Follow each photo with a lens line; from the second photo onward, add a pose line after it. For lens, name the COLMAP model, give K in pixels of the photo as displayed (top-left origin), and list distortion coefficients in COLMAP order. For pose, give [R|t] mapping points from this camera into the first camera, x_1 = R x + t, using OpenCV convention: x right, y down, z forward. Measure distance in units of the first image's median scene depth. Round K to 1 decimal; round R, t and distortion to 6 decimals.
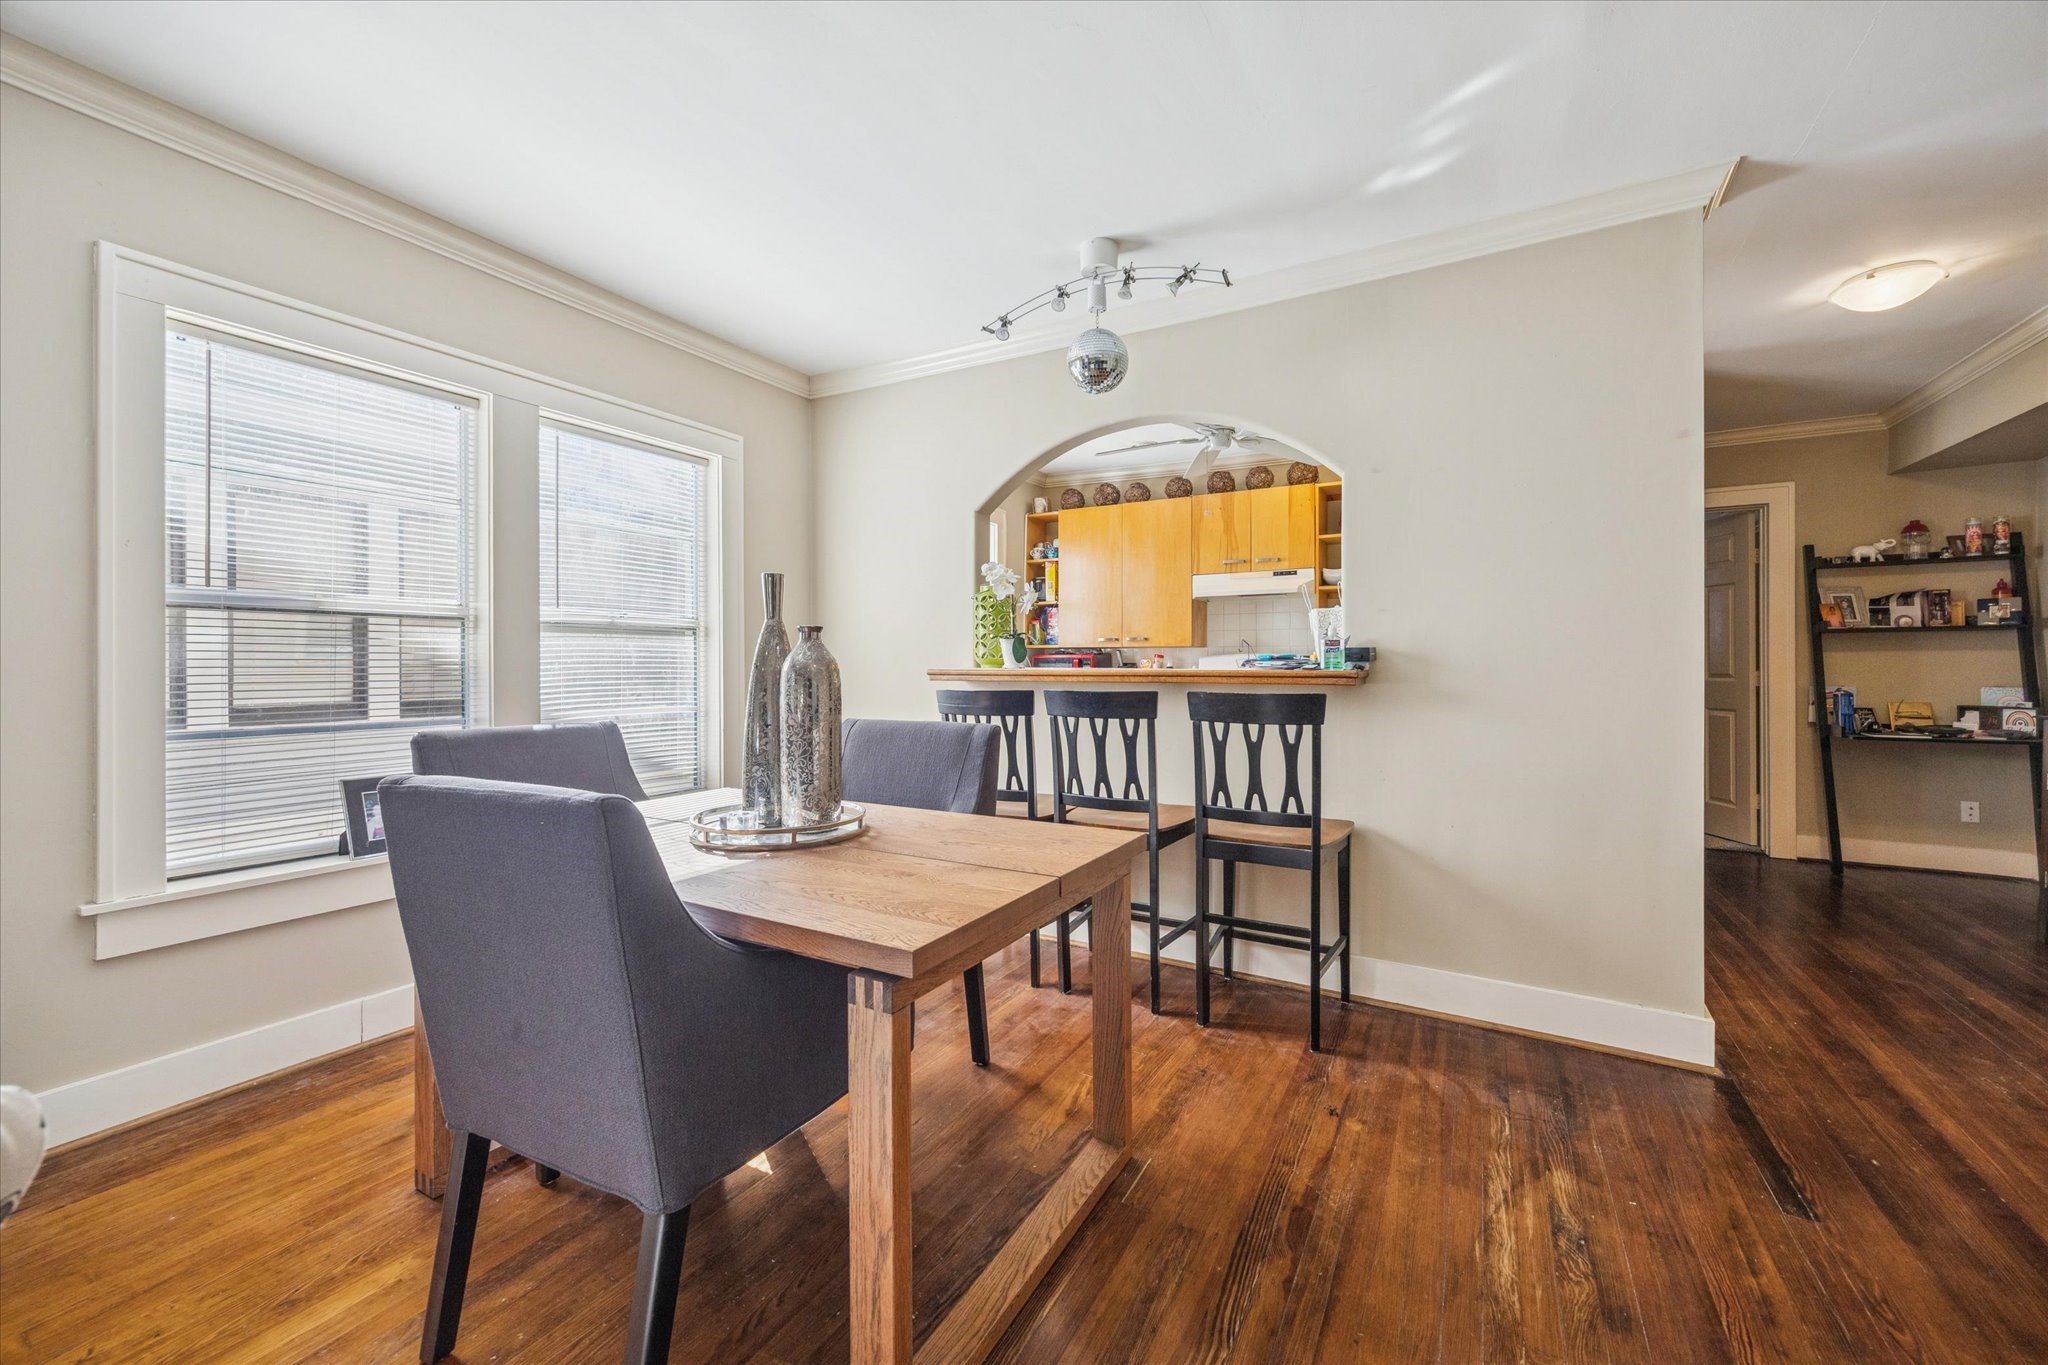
lens RADIAL K [[798.2, 0, 1024.0], [0, 798.2, 682.5], [0, 0, 1]] dist [0.007221, -0.006669]
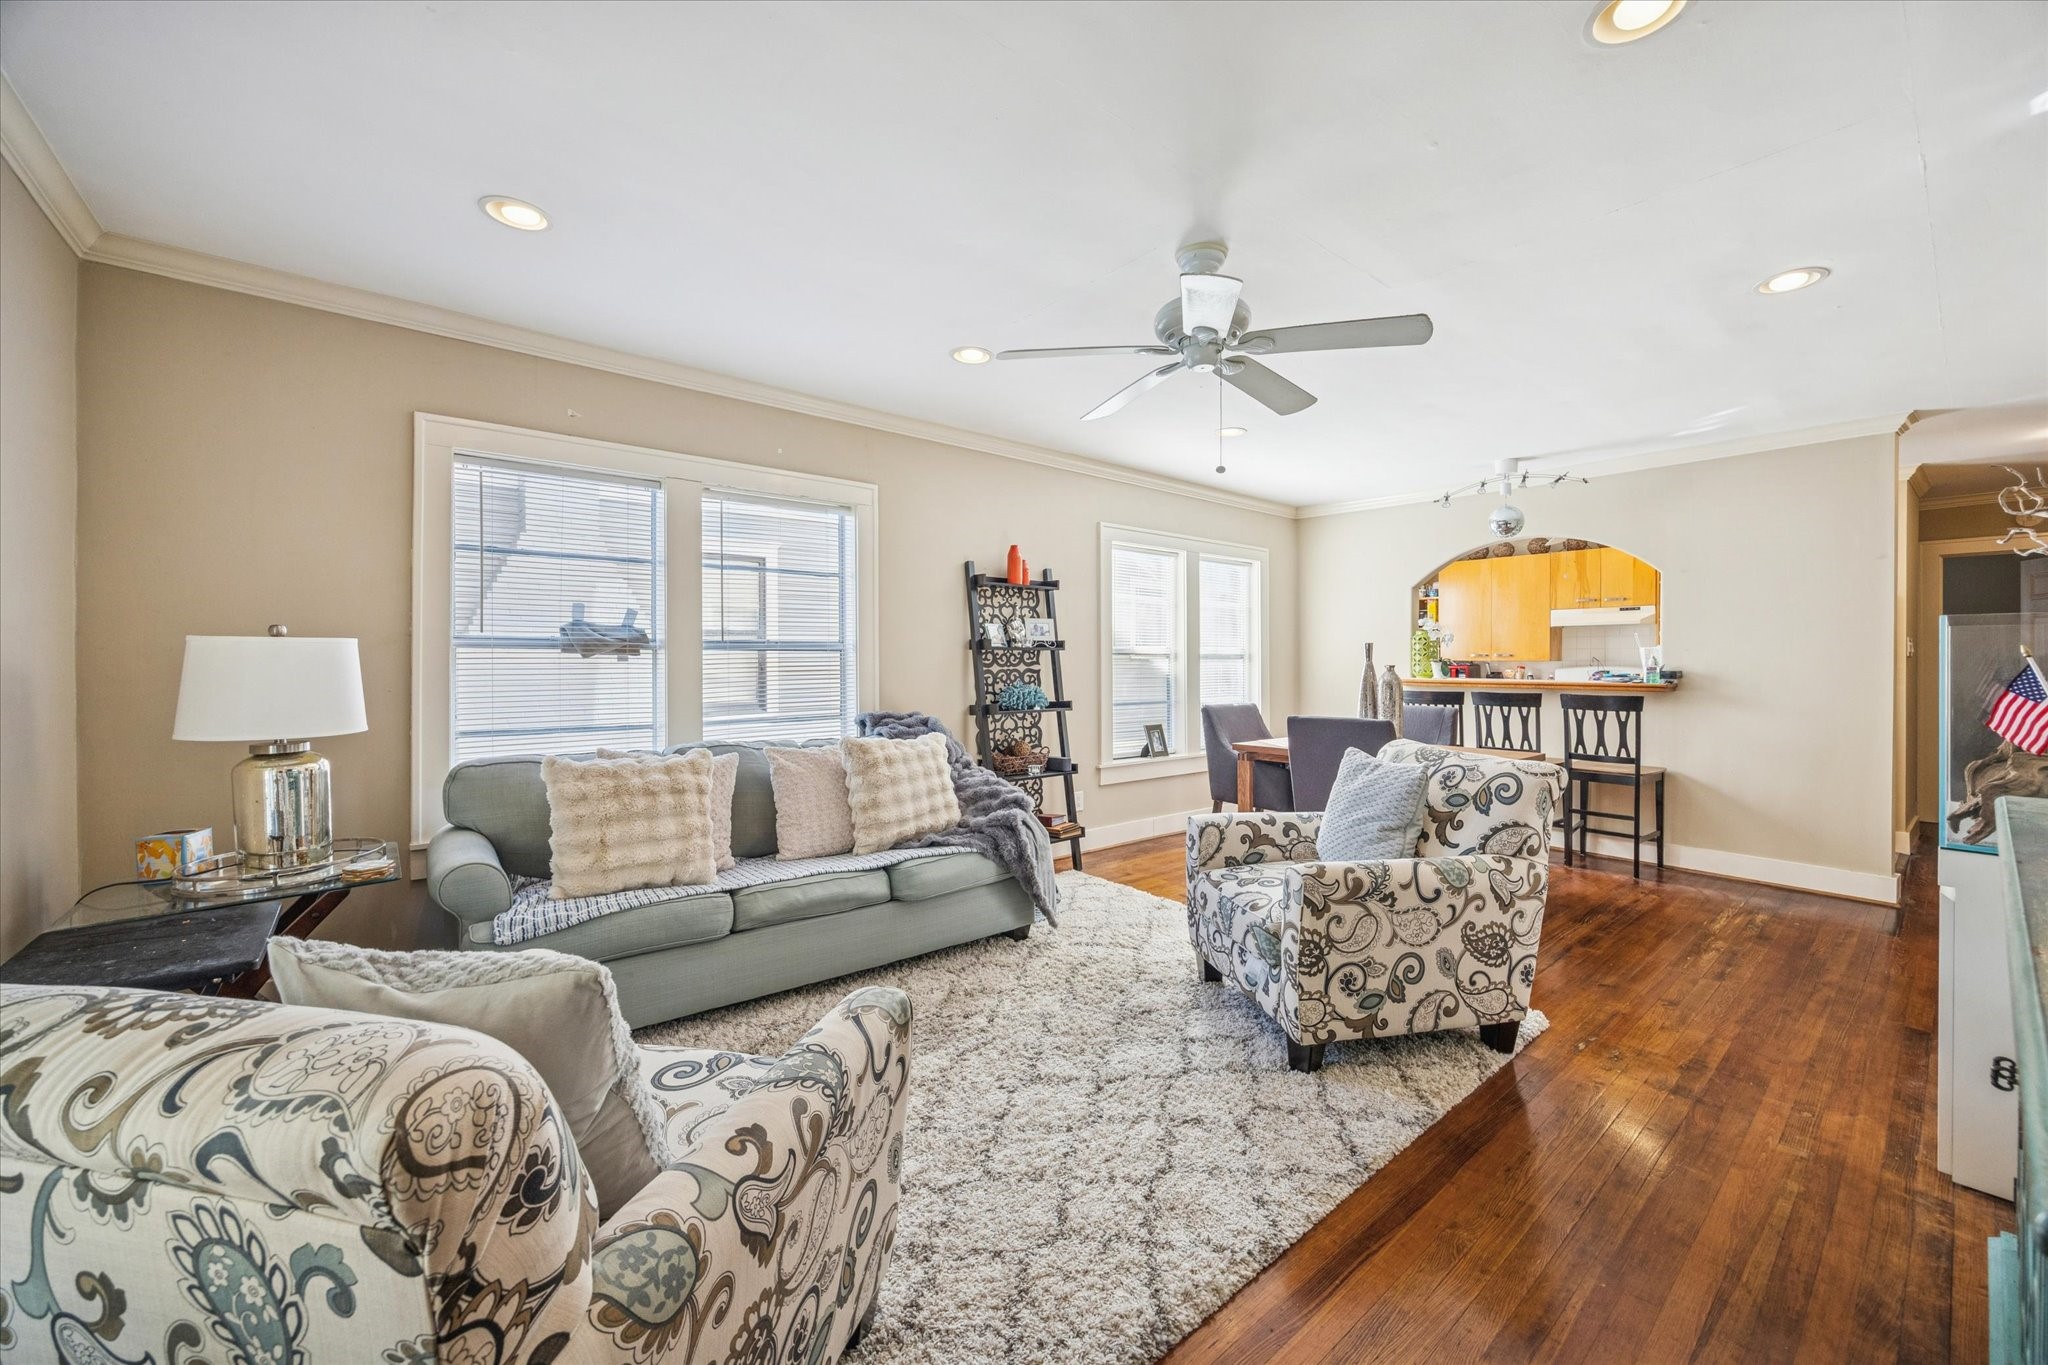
lens RADIAL K [[798.2, 0, 1024.0], [0, 798.2, 682.5], [0, 0, 1]] dist [0.007221, -0.006669]
pose [[0.940227, 0.012027, -0.340337, -0.344831], [-0.010621, 0.999926, 0.005993, -0.012969], [0.340384, -0.002020, 0.940284, -1.217470]]
